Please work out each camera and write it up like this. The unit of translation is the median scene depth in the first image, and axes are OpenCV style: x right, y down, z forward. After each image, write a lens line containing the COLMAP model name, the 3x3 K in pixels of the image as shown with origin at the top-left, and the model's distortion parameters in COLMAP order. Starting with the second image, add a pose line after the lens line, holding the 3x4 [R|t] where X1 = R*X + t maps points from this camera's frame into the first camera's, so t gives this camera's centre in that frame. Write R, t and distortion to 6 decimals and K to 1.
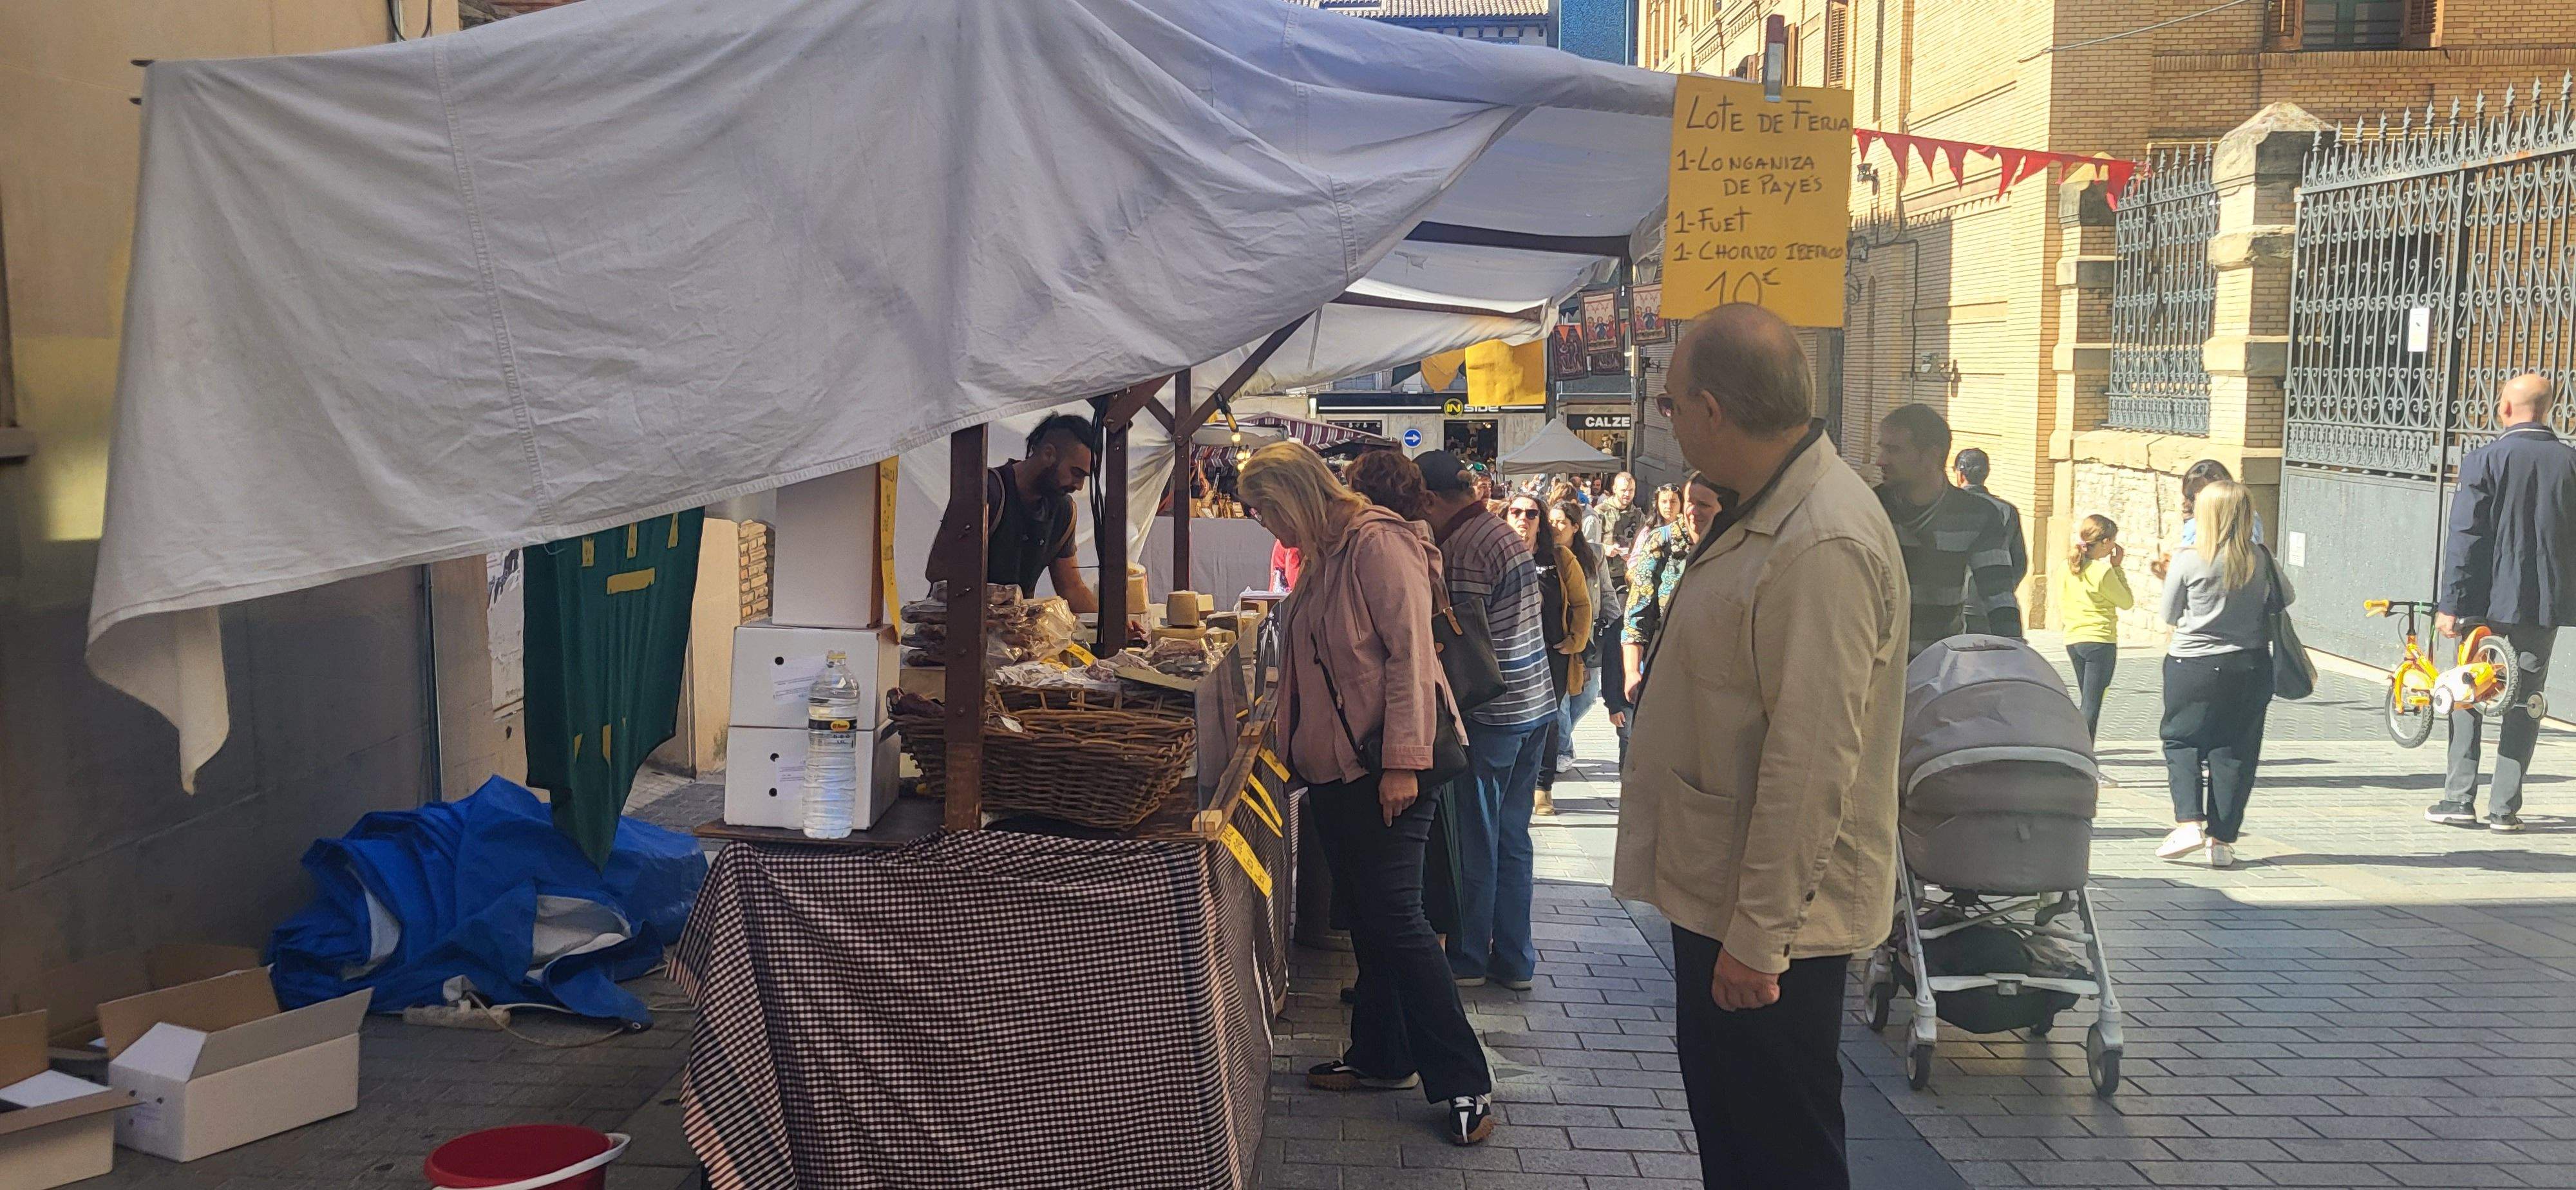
lens RADIAL K [[1964.6, 0, 1306.1], [0, 1964.6, 590.3], [0, 0, 1]] dist [0.075069, -0.051051]
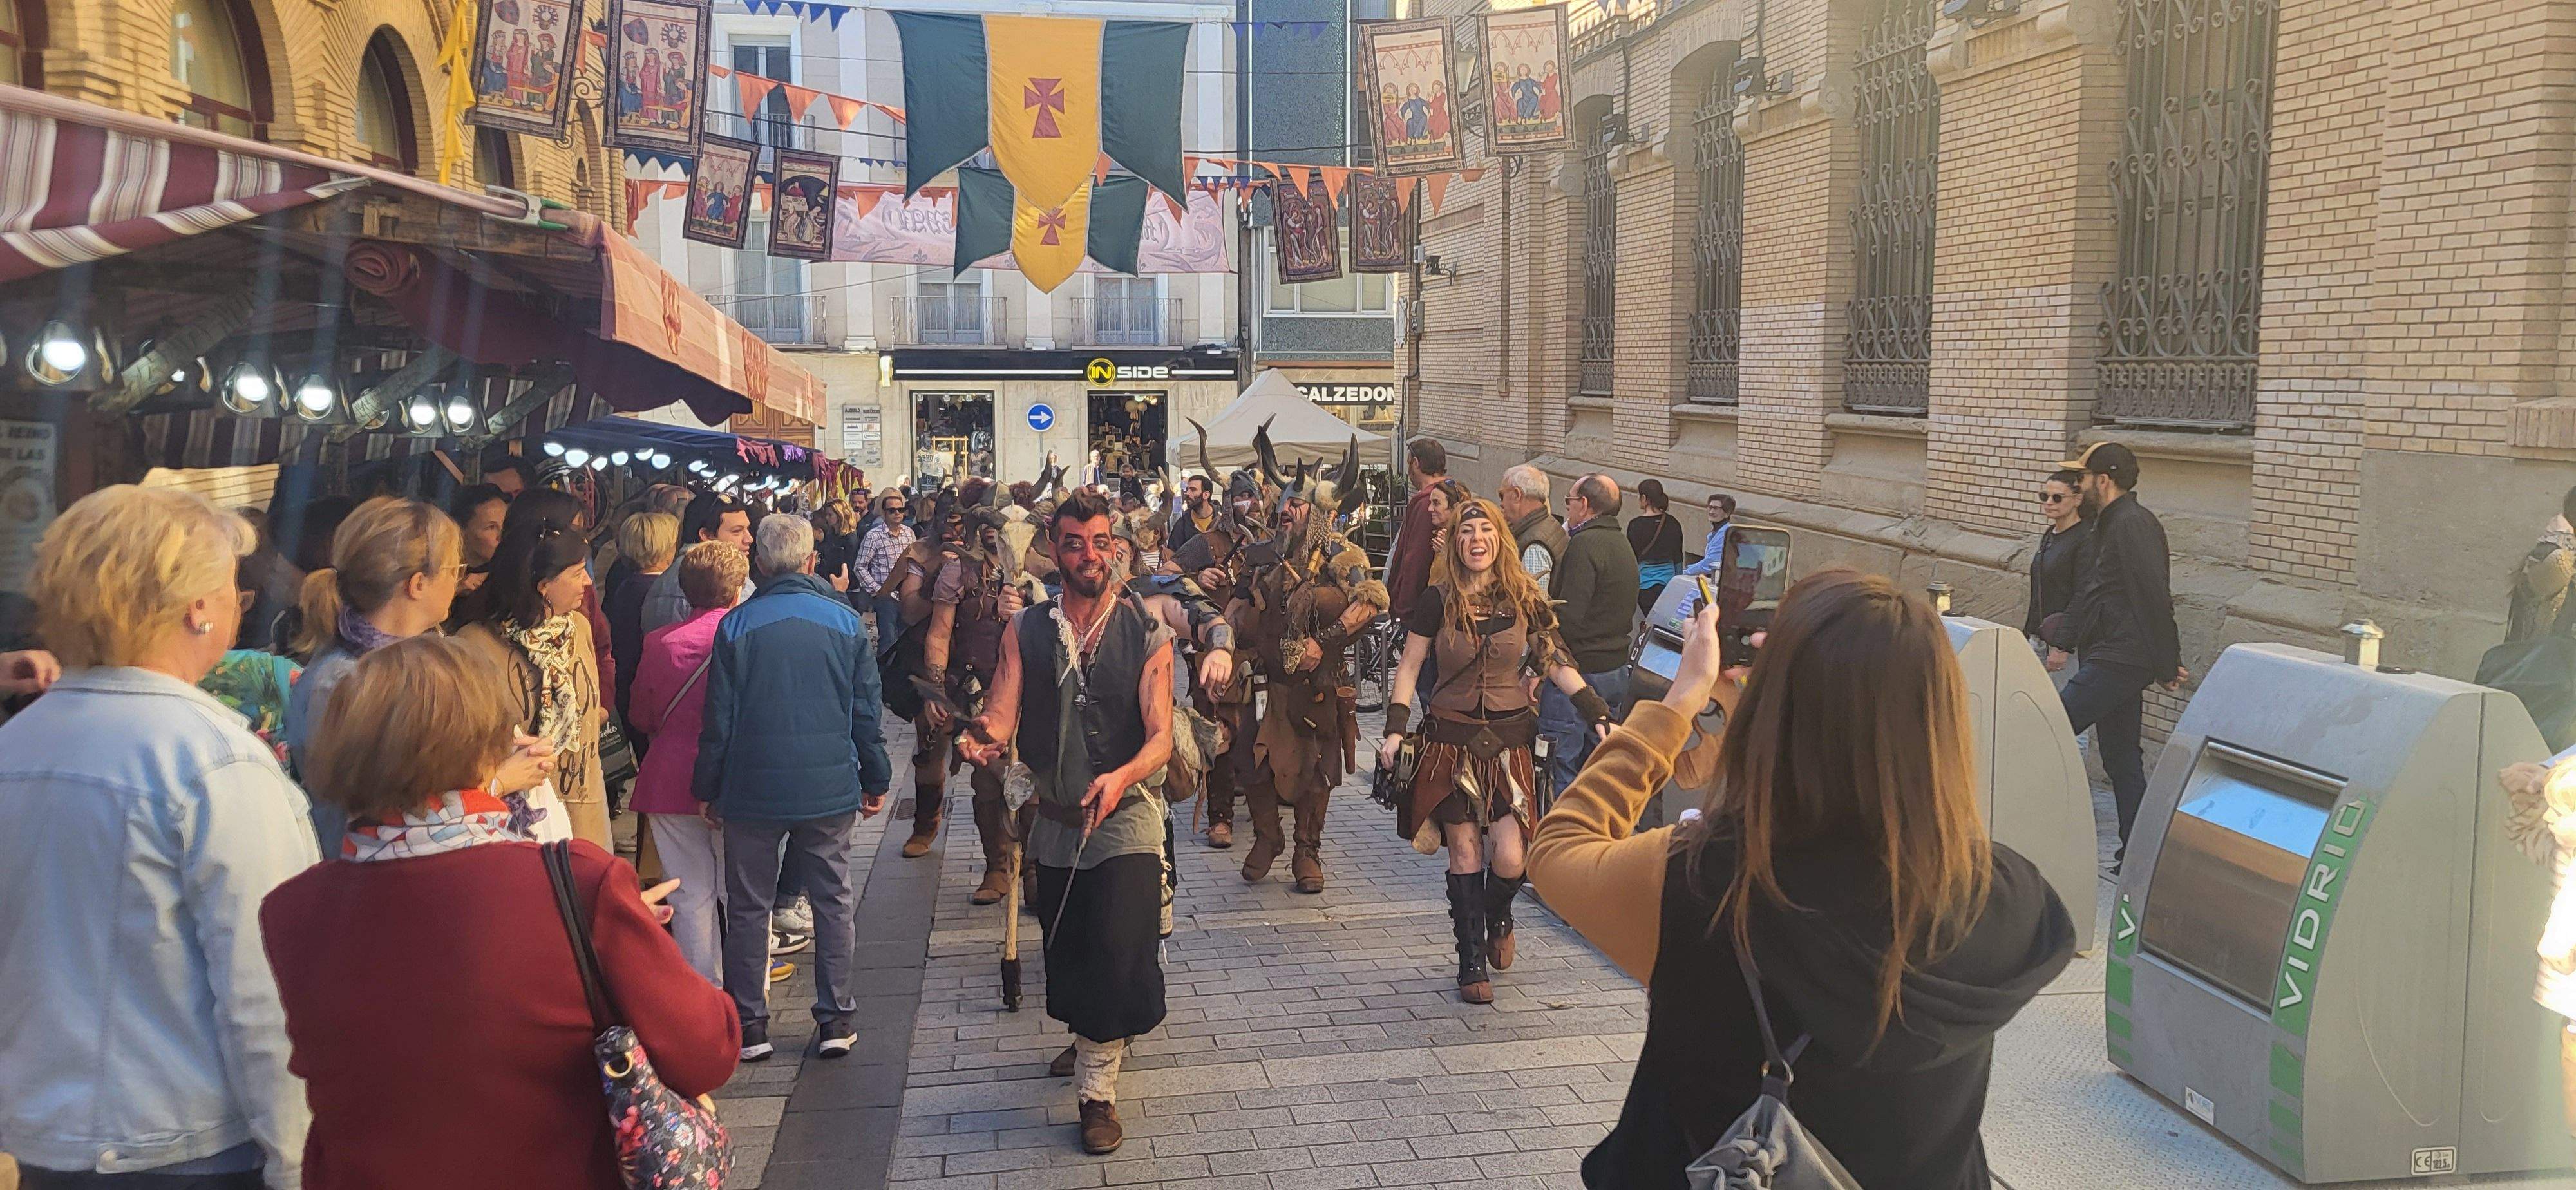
lens RADIAL K [[1964.6, 0, 1297.8], [0, 1964.6, 562.8], [0, 0, 1]] dist [0.075069, -0.051051]
pose [[0.986511, -0.013221, 0.163163, 0.070703], [0.015597, 0.999790, -0.013291, -0.040663], [-0.162953, 0.015657, 0.986510, 0.751139]]
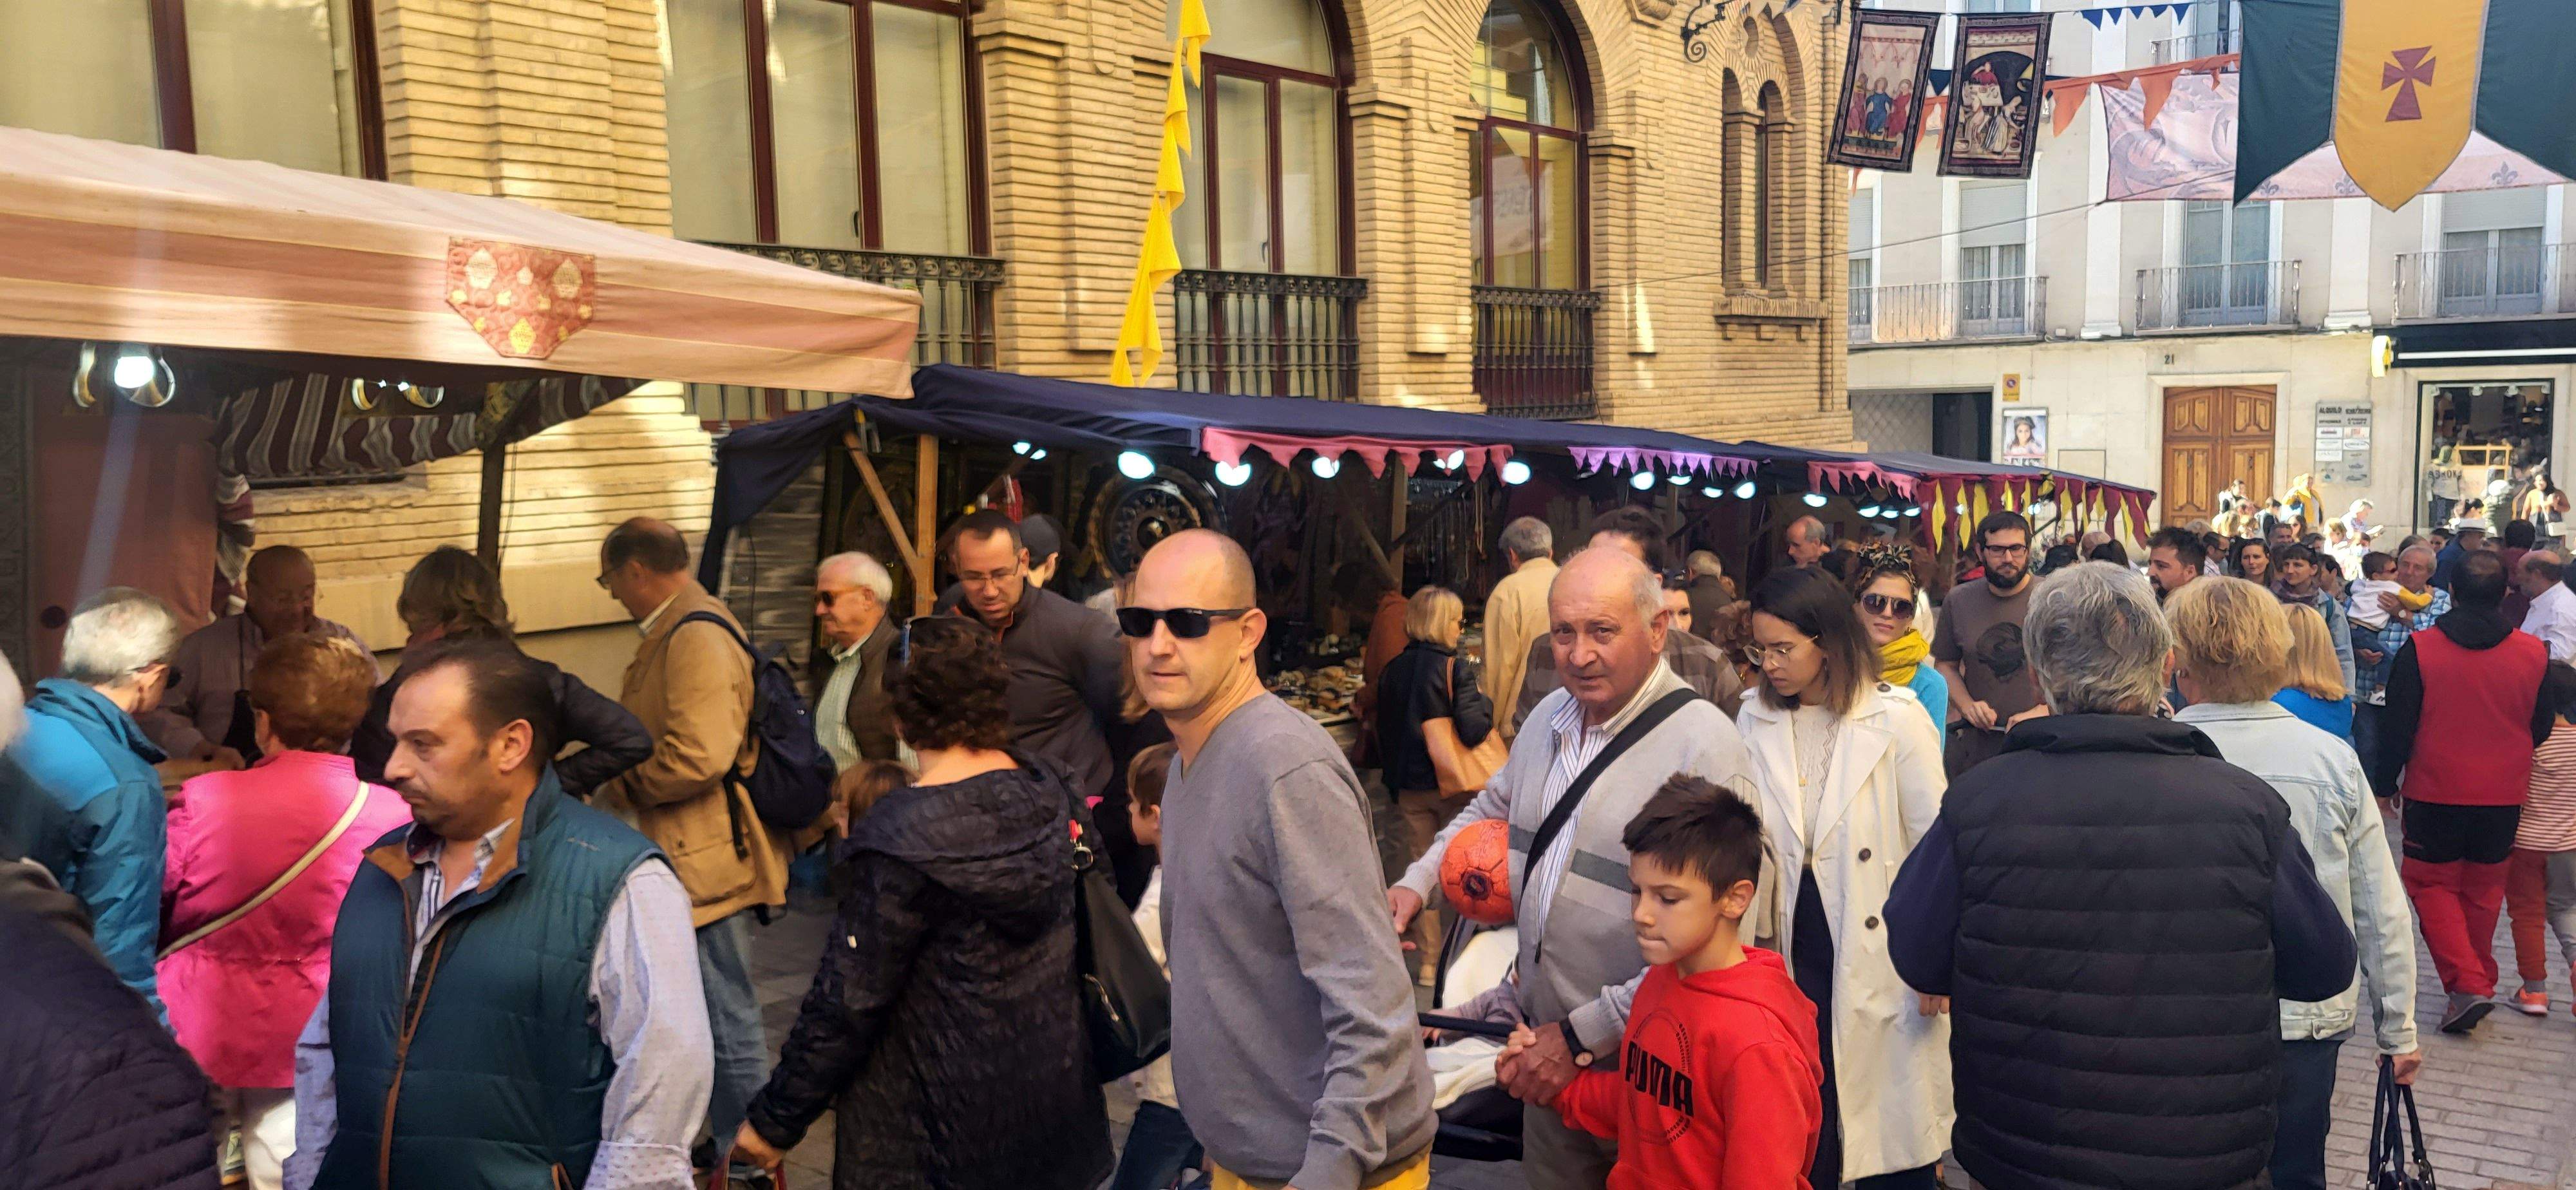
lens RADIAL K [[1964.6, 0, 1304.3], [0, 1964.6, 603.3], [0, 0, 1]] dist [0.075069, -0.051051]
pose [[0.818426, 0.044785, -0.572864, 0.164490], [-0.045896, 0.998868, 0.012520, -0.058354], [0.572776, 0.016045, 0.819555, 1.010596]]
